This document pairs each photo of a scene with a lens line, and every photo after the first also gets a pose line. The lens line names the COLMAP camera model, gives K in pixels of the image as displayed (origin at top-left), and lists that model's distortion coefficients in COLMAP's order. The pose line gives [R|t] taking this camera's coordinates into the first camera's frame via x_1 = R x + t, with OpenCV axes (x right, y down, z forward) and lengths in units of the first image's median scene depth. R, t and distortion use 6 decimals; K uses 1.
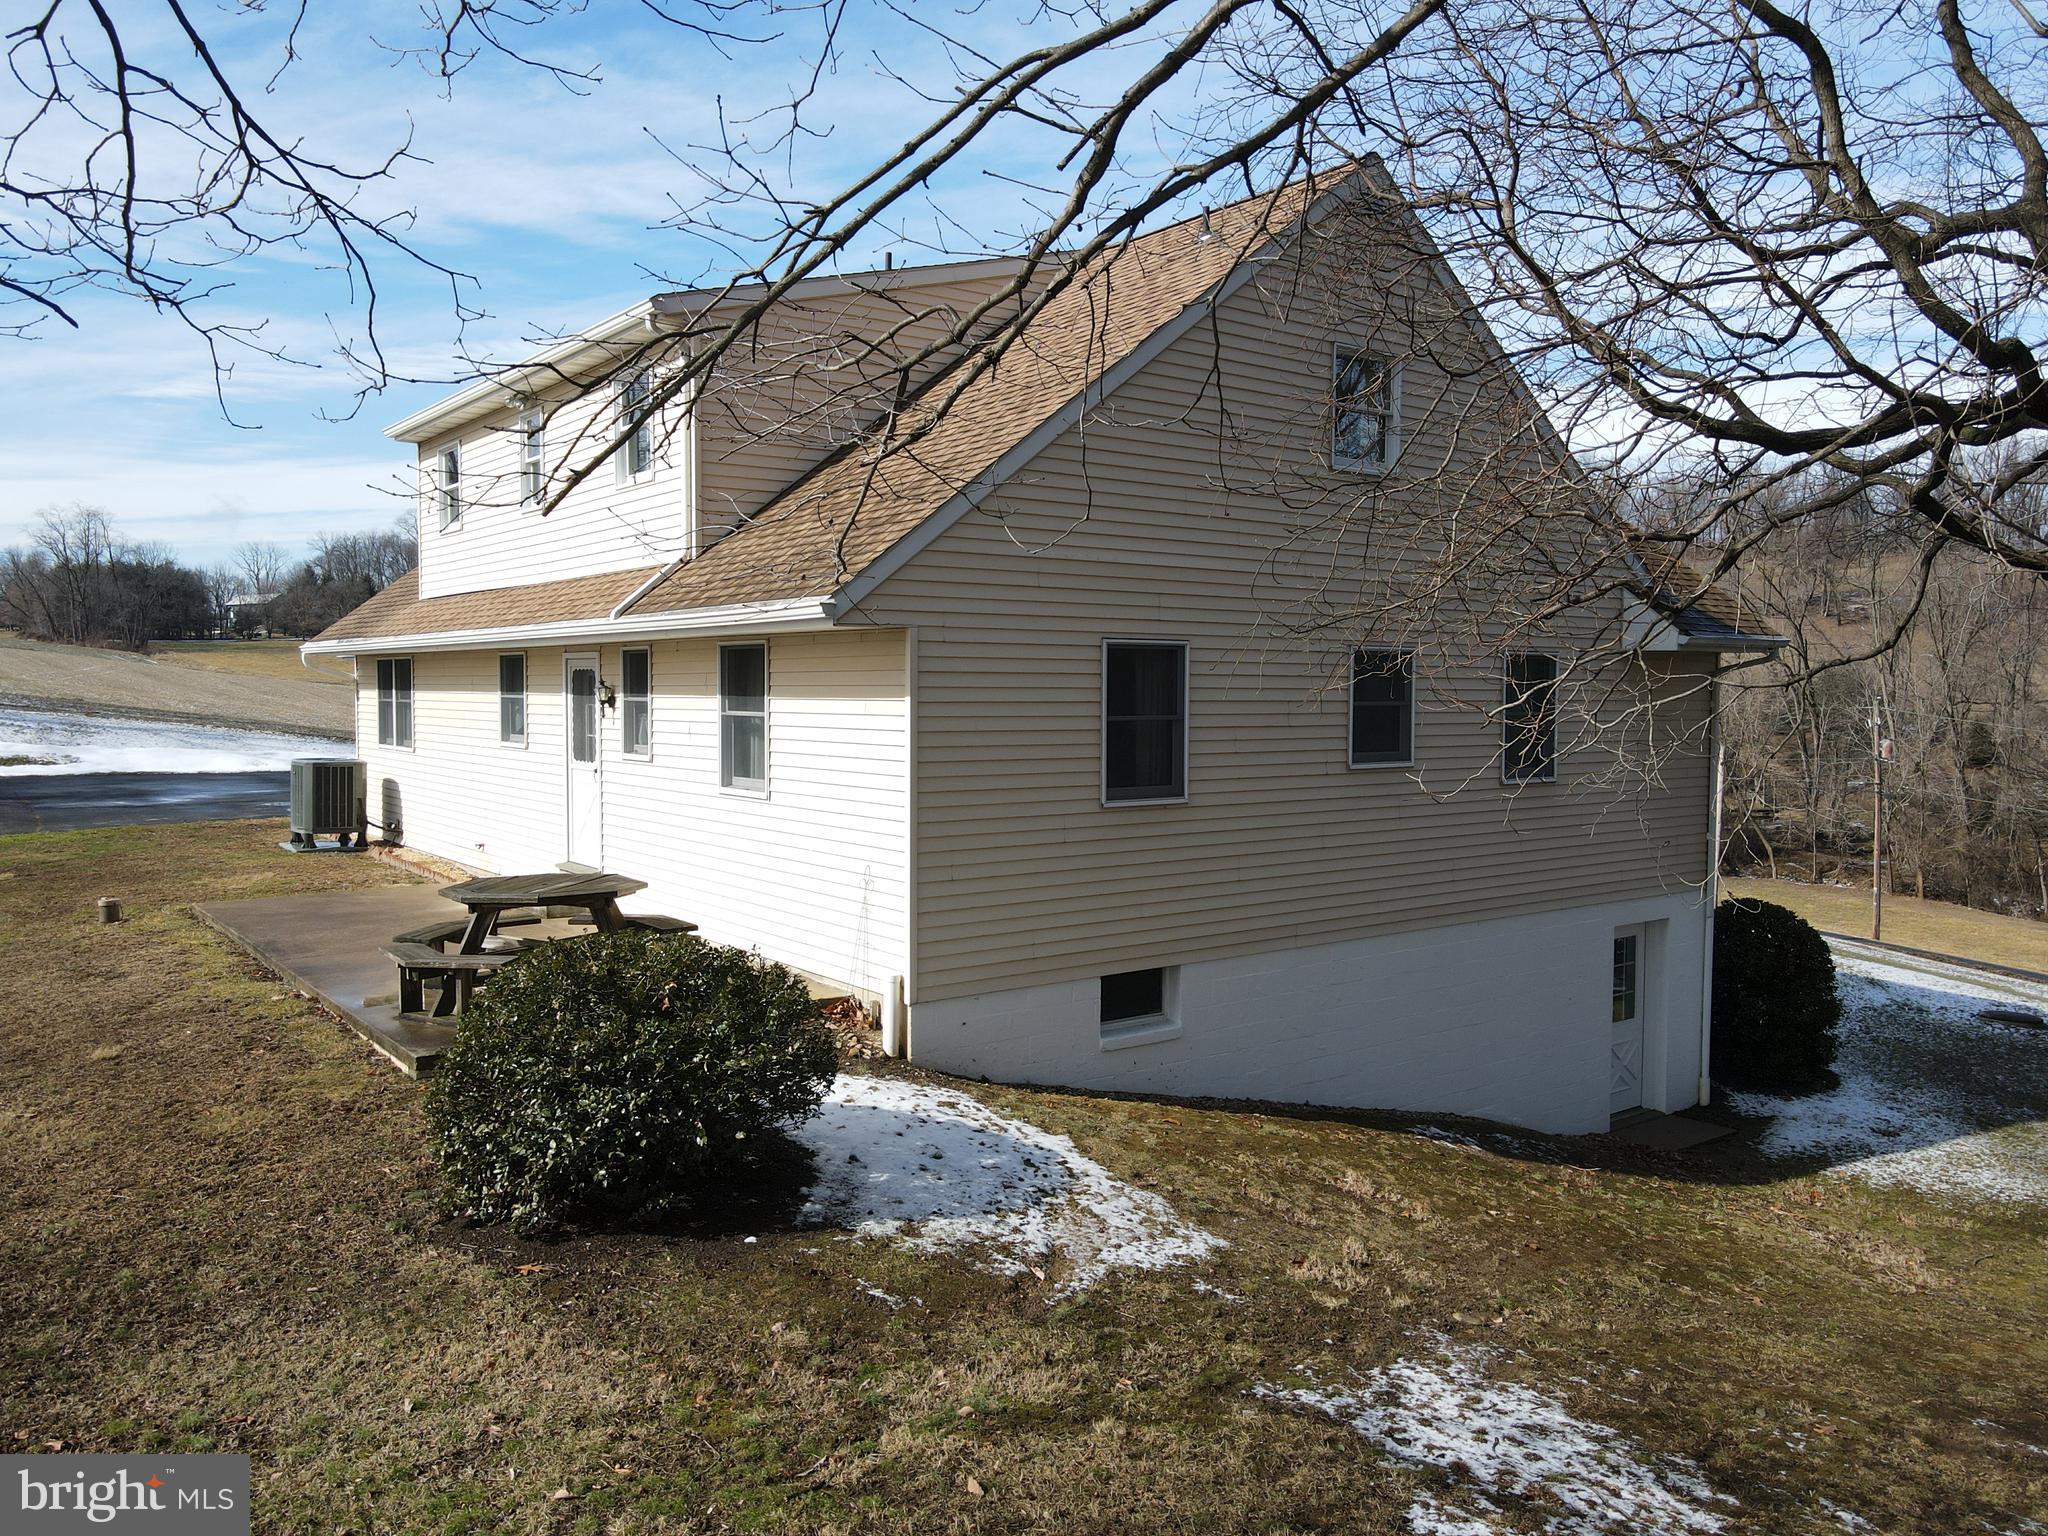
lens RADIAL K [[1514.3, 0, 1017.6], [0, 1514.3, 757.7], [0, 0, 1]] dist [-0.008970, 0.043209]
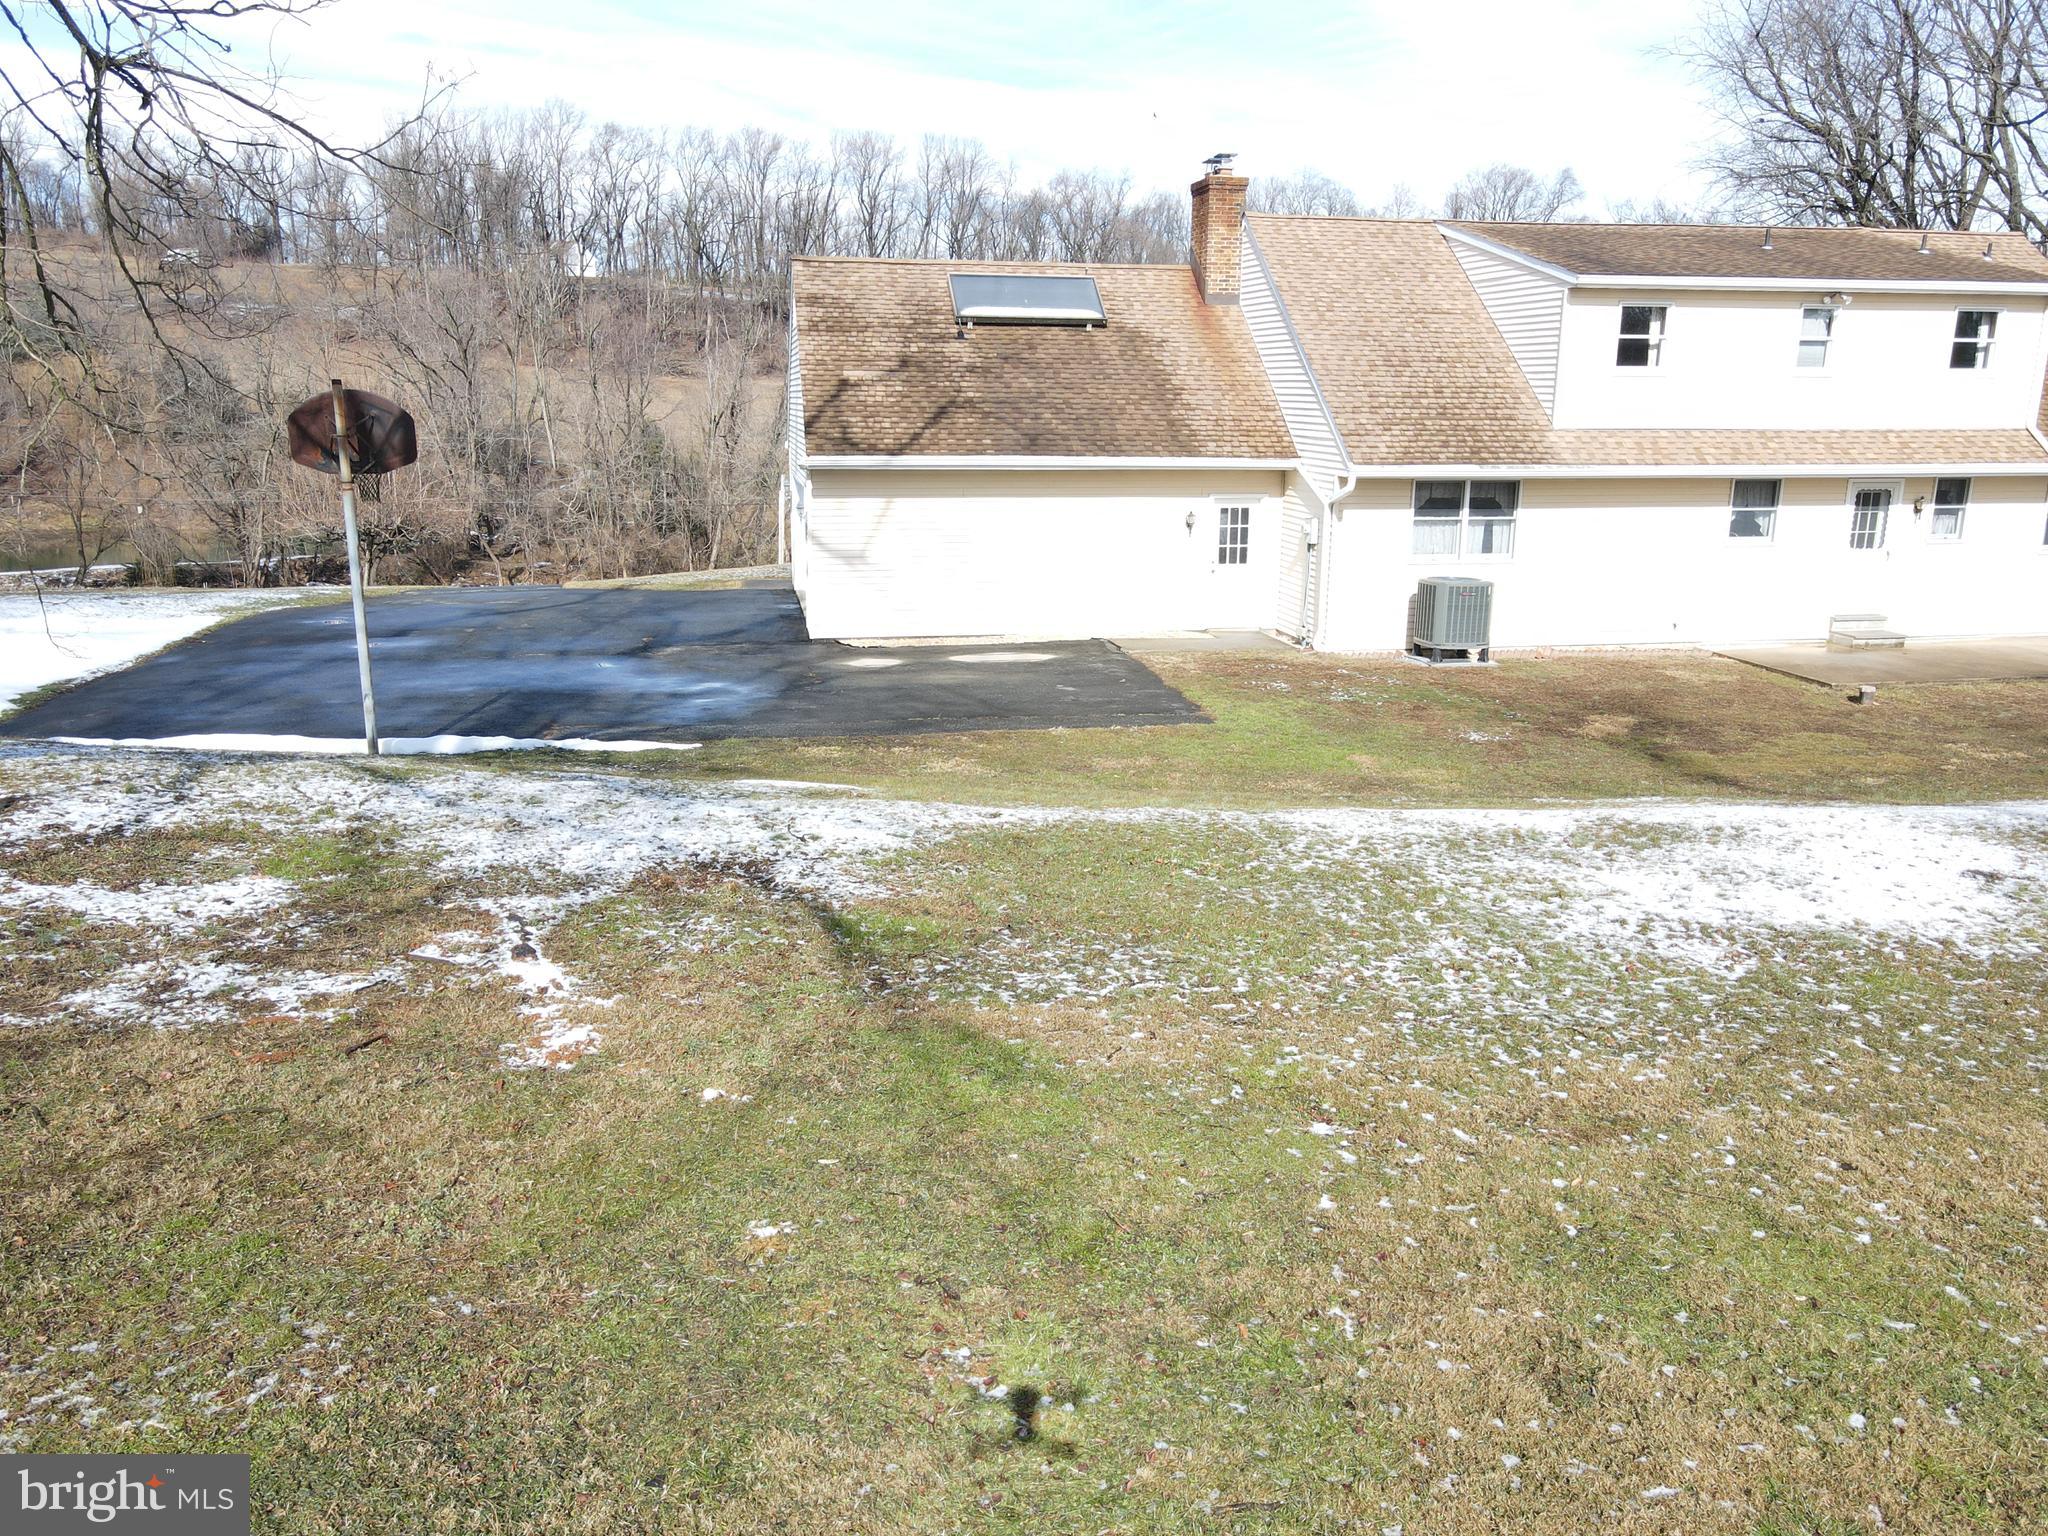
lens RADIAL K [[1514.3, 0, 1017.6], [0, 1514.3, 757.7], [0, 0, 1]] dist [-0.008970, 0.043209]
pose [[0.440032, -0.212690, 0.872431, -2.631140], [0.037641, 0.975060, 0.218725, -0.205929], [-0.897193, -0.063407, 0.437063, 1.362695]]
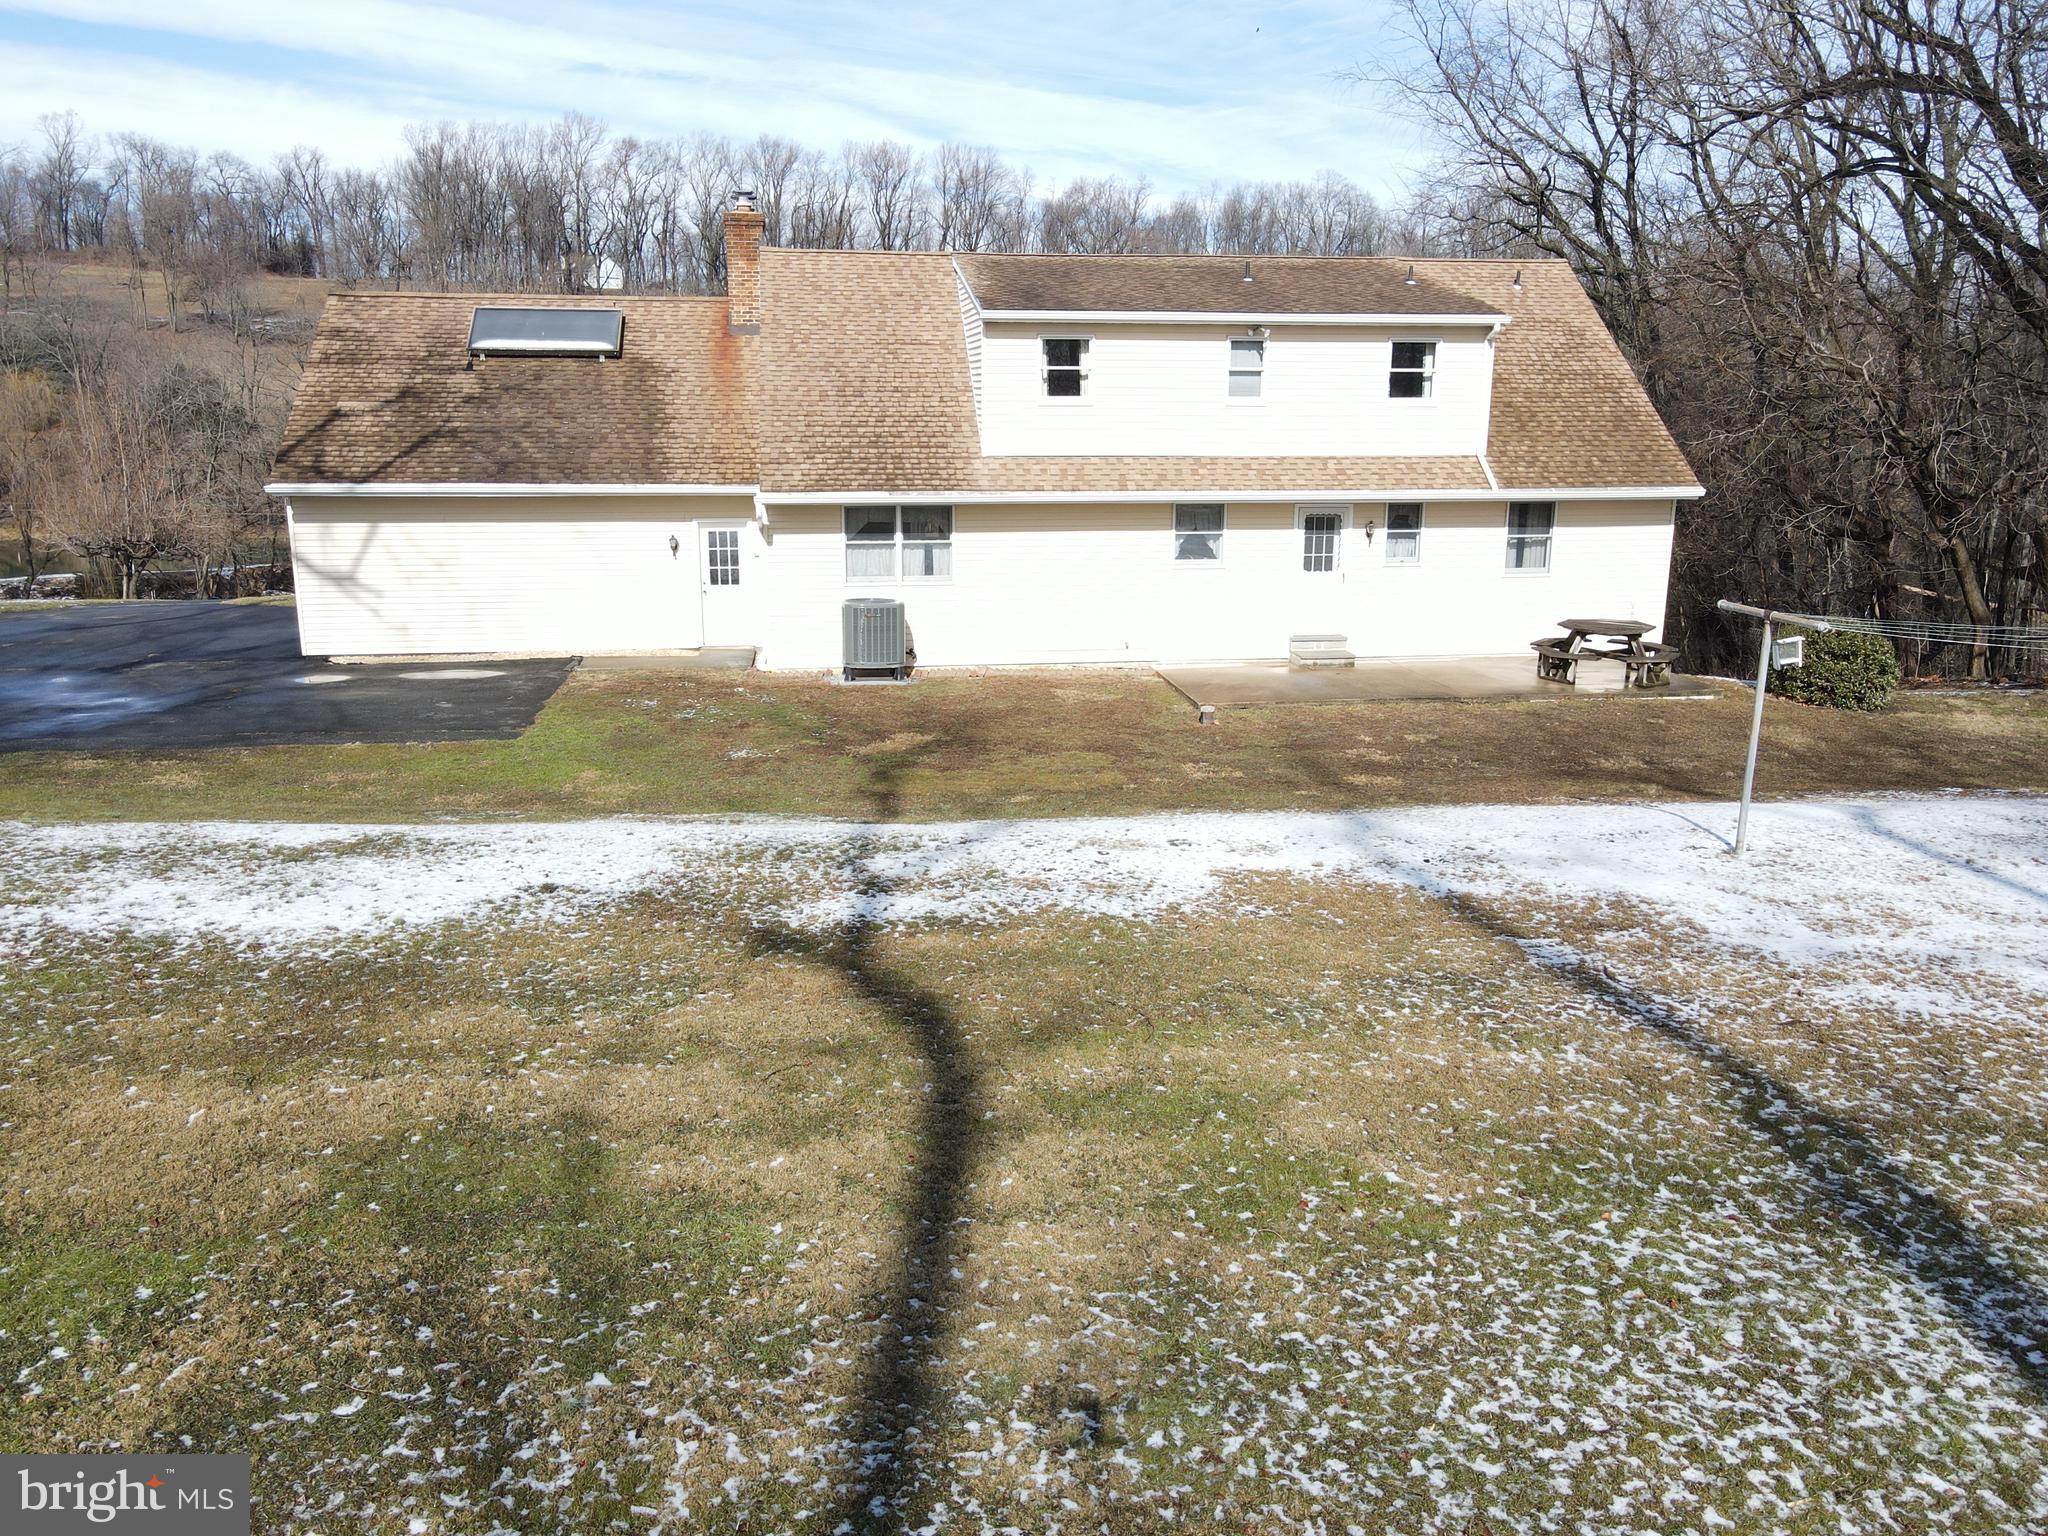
lens RADIAL K [[1514.3, 0, 1017.6], [0, 1514.3, 757.7], [0, 0, 1]] dist [-0.008970, 0.043209]
pose [[0.480540, -0.206556, 0.852301, -2.339365], [0.040855, 0.976084, 0.213520, -0.203672], [-0.876021, -0.067785, 0.477486, 0.620951]]
